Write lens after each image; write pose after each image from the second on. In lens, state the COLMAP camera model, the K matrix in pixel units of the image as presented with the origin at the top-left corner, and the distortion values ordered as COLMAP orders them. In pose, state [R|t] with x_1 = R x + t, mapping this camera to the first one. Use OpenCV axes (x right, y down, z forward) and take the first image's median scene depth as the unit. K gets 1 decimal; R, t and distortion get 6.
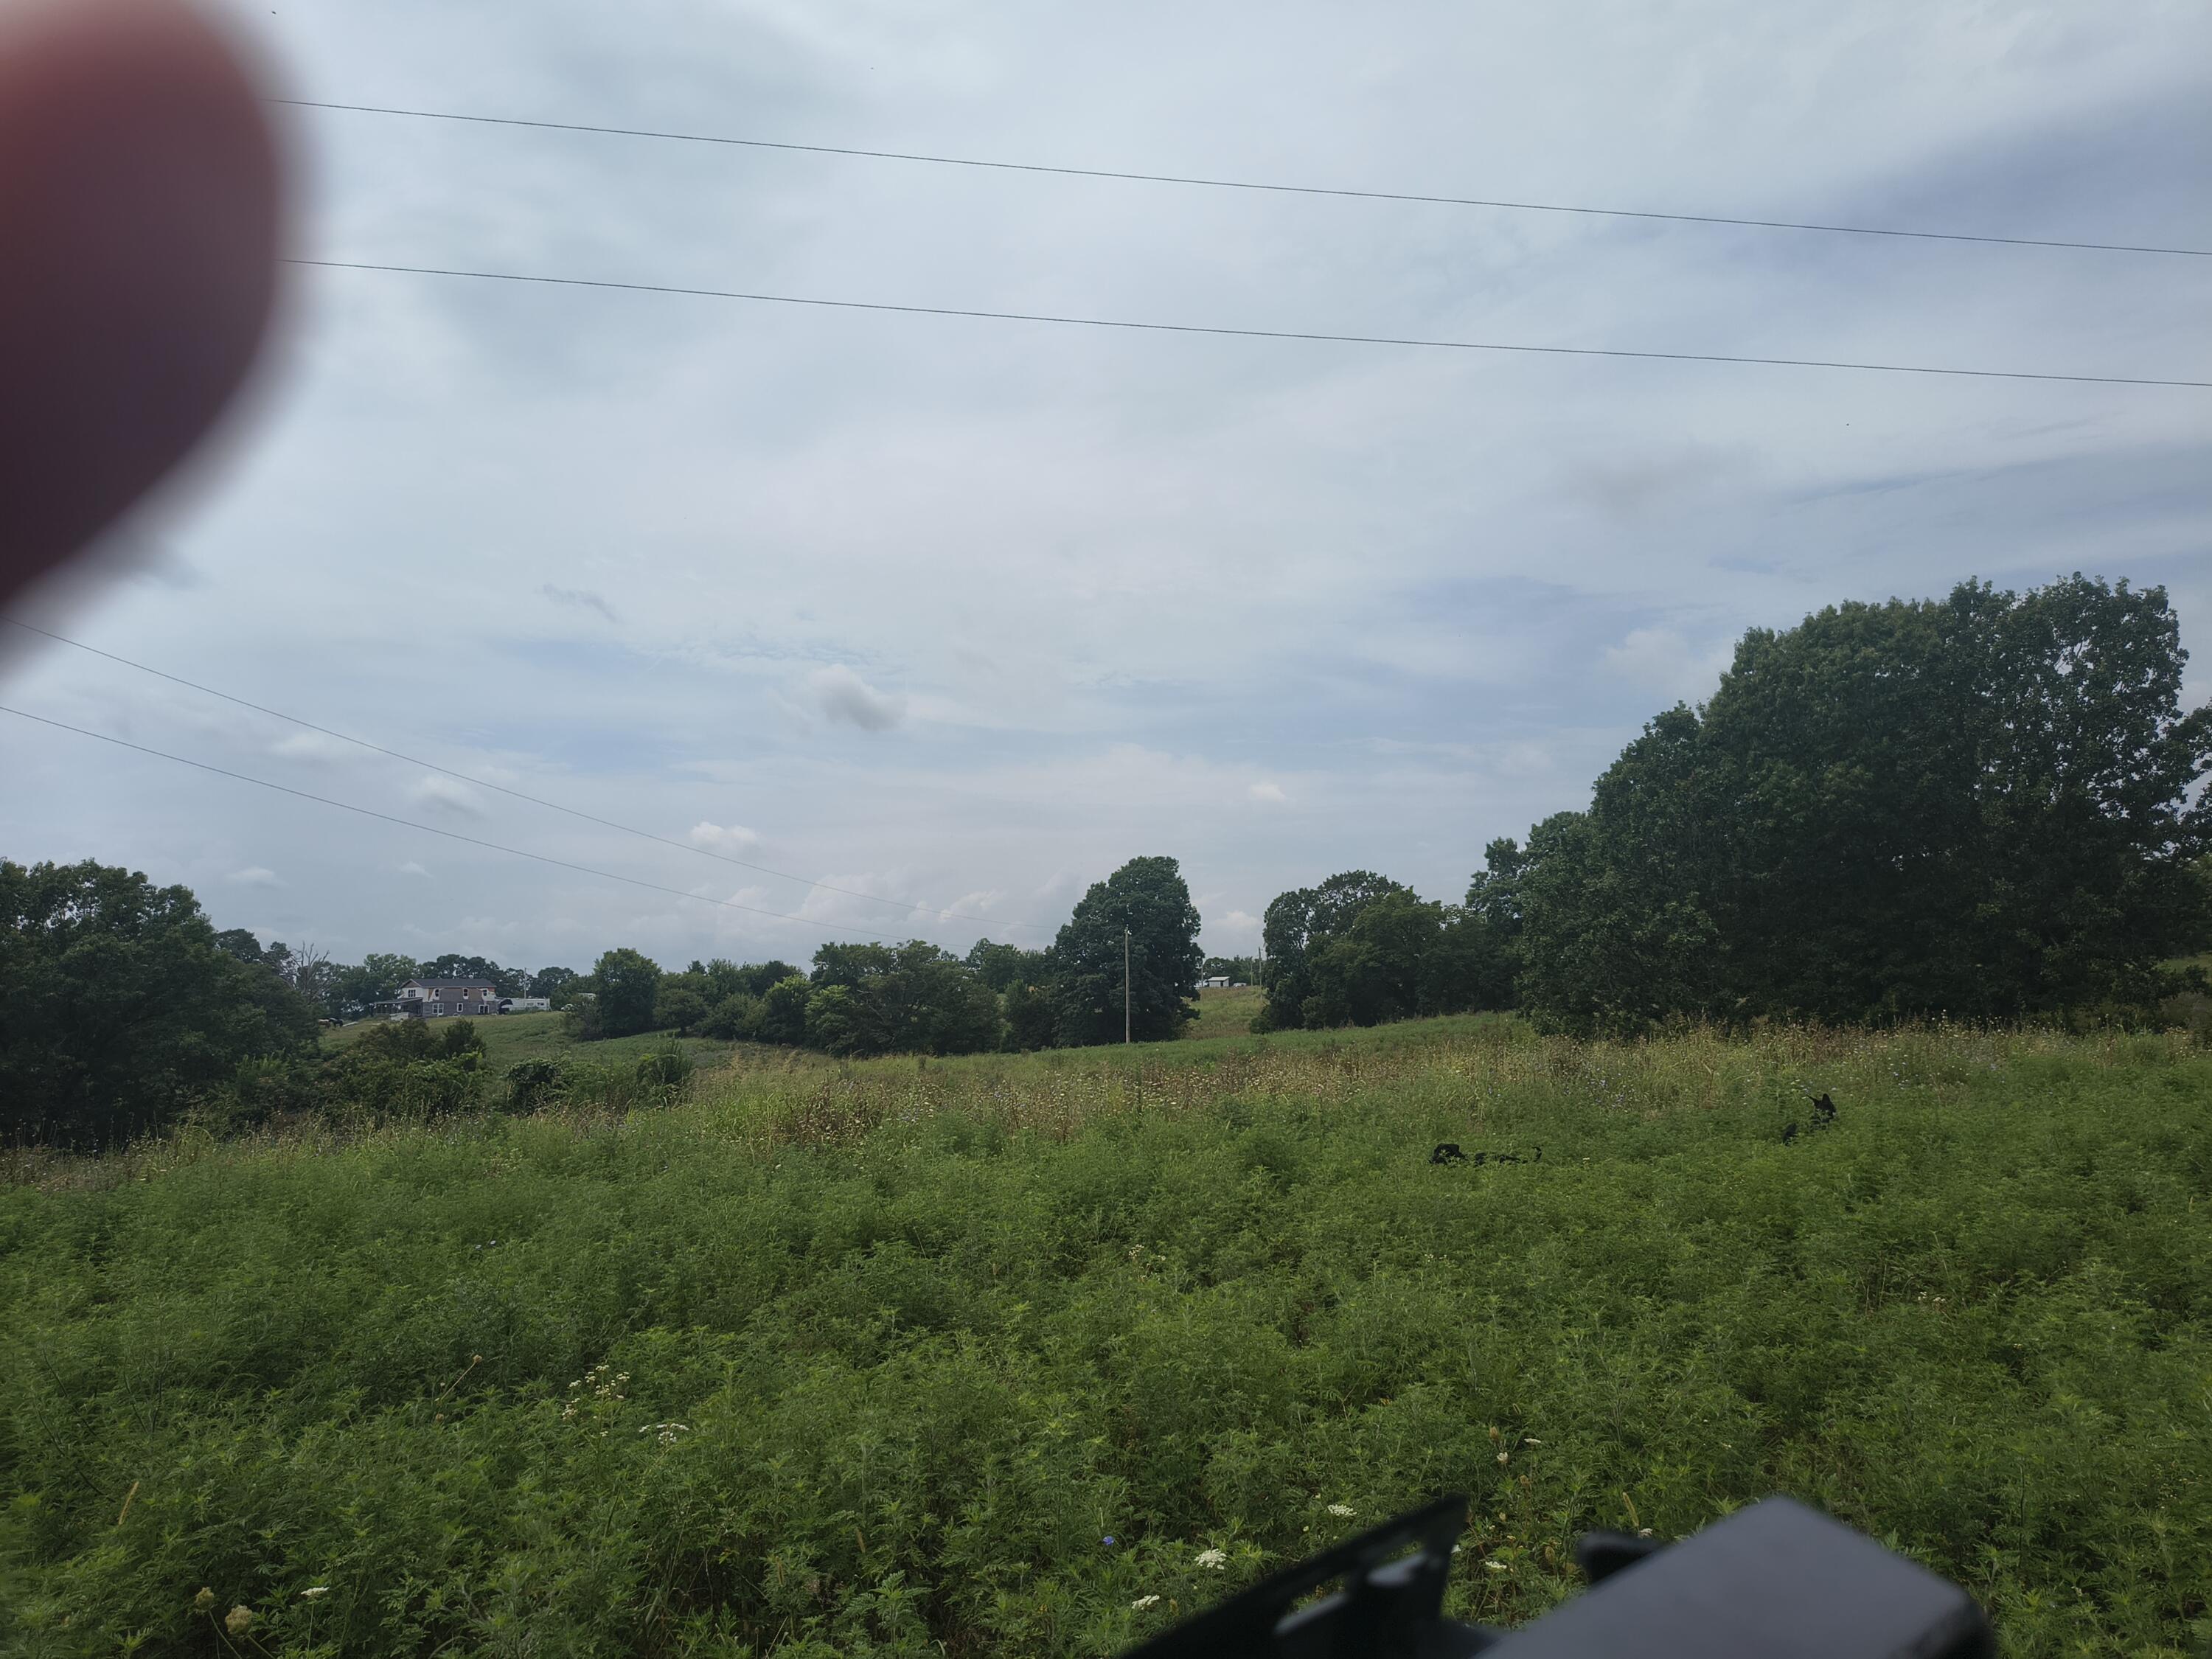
lens RADIAL K [[1509.7, 0, 1099.0], [0, 1509.7, 837.8], [0, 0, 1]] dist [0.002040, -0.008237]
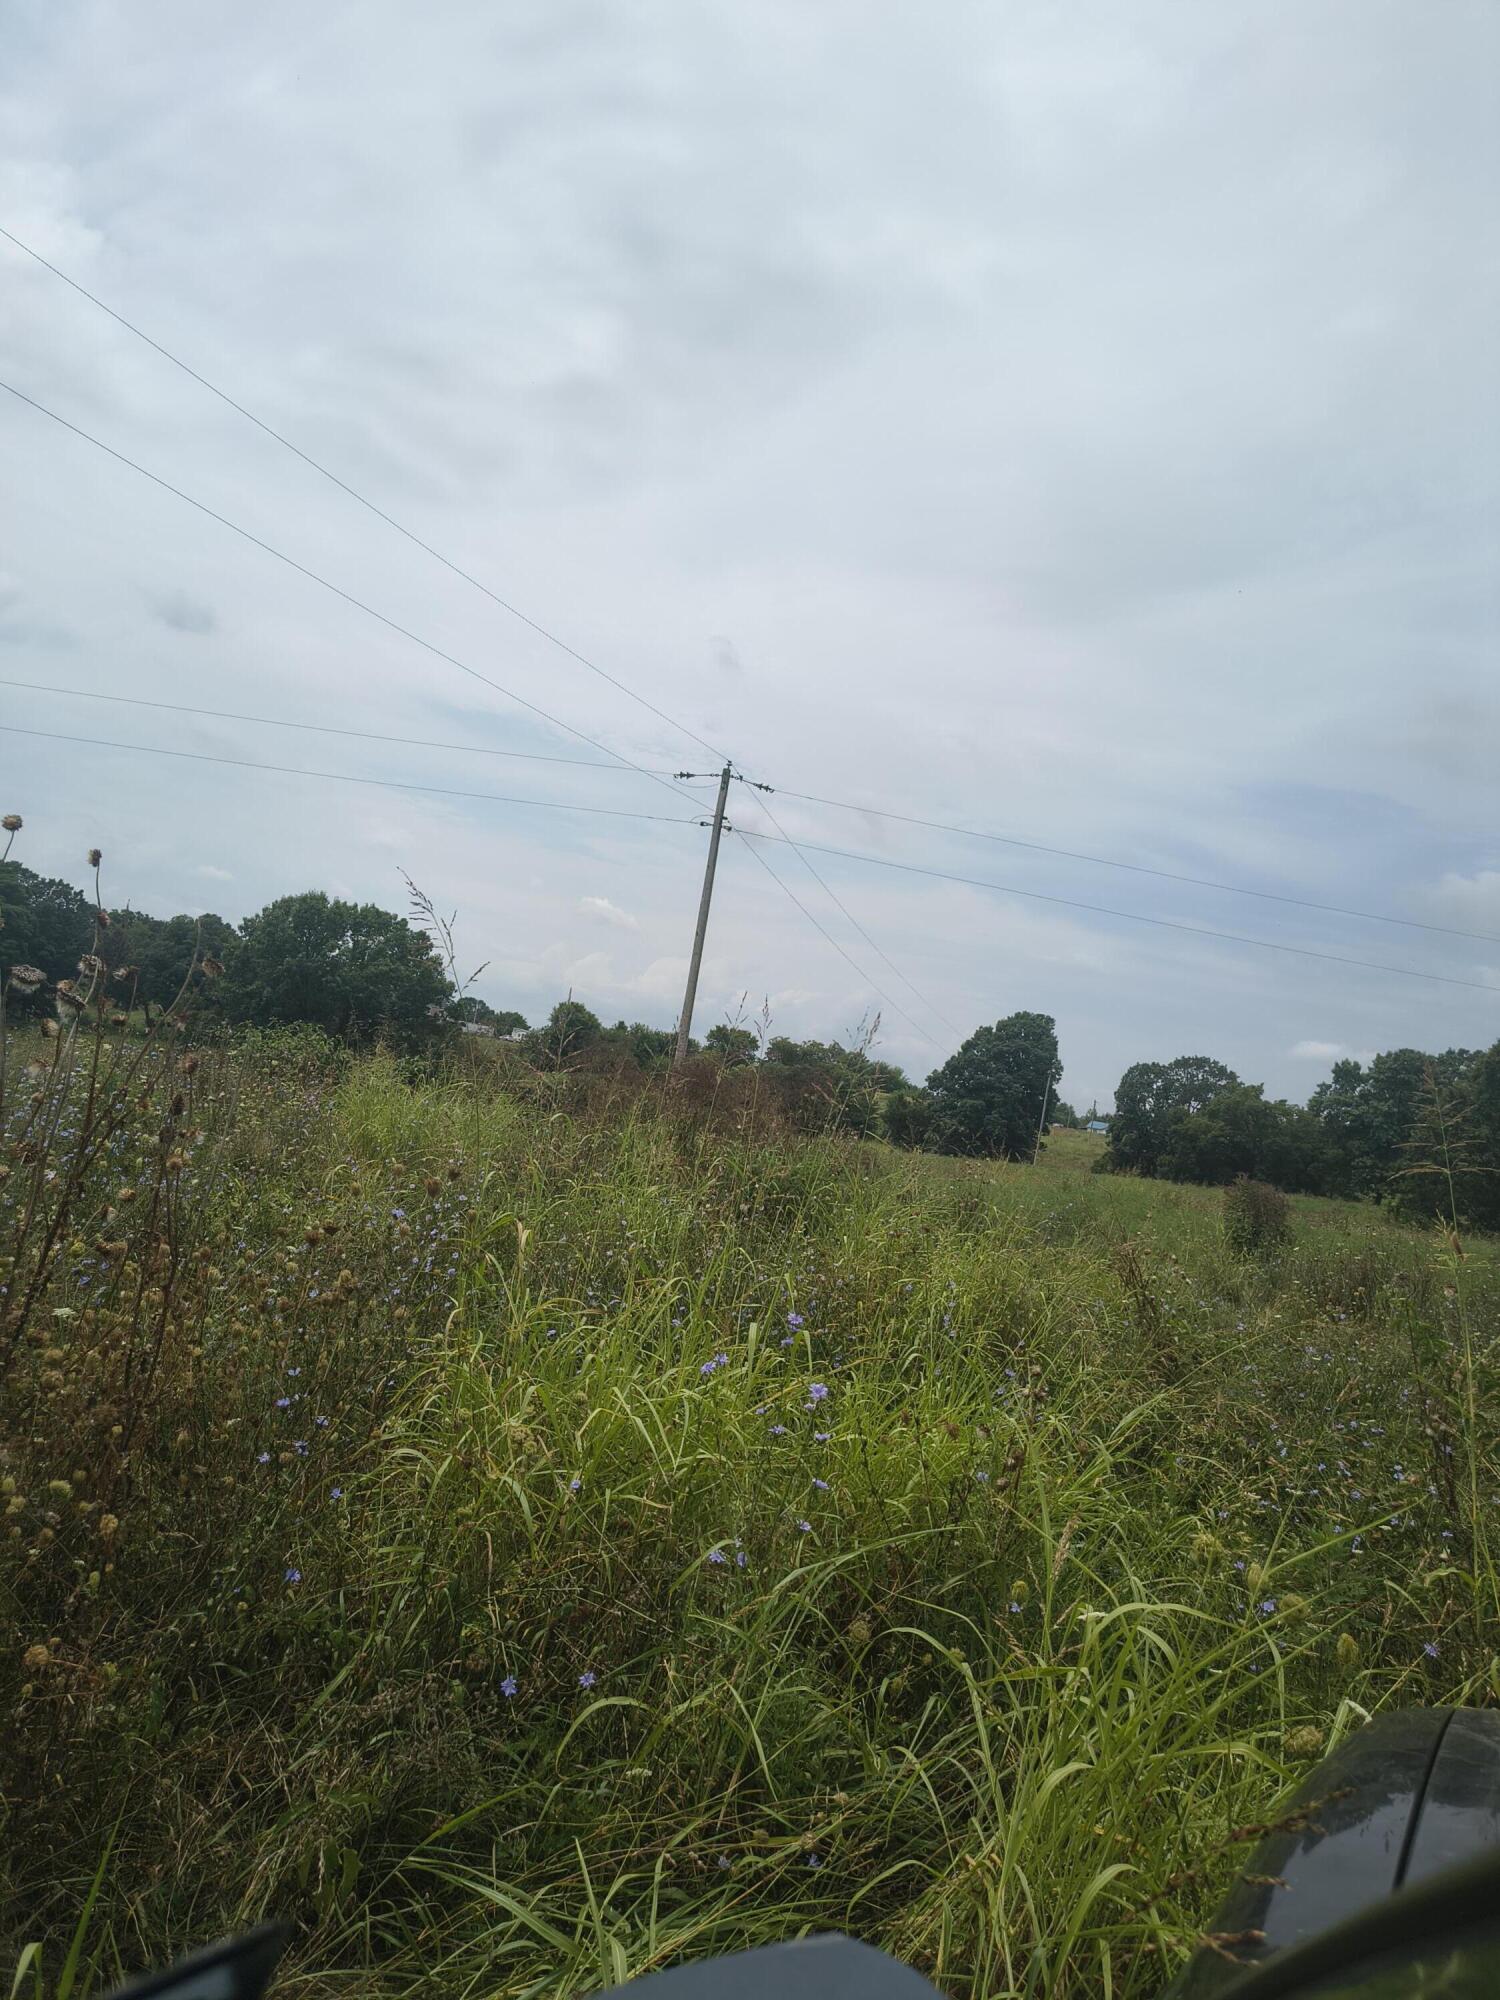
lens RADIAL K [[1365.0, 0, 738.9], [0, 1365.0, 1005.1], [0, 0, 1]] dist [0.002040, -0.008237]
pose [[0.976347, 0.183634, -0.114132, -0.073412], [-0.178446, 0.982455, 0.054211, -0.011180], [0.122084, -0.032562, 0.991985, -0.118880]]
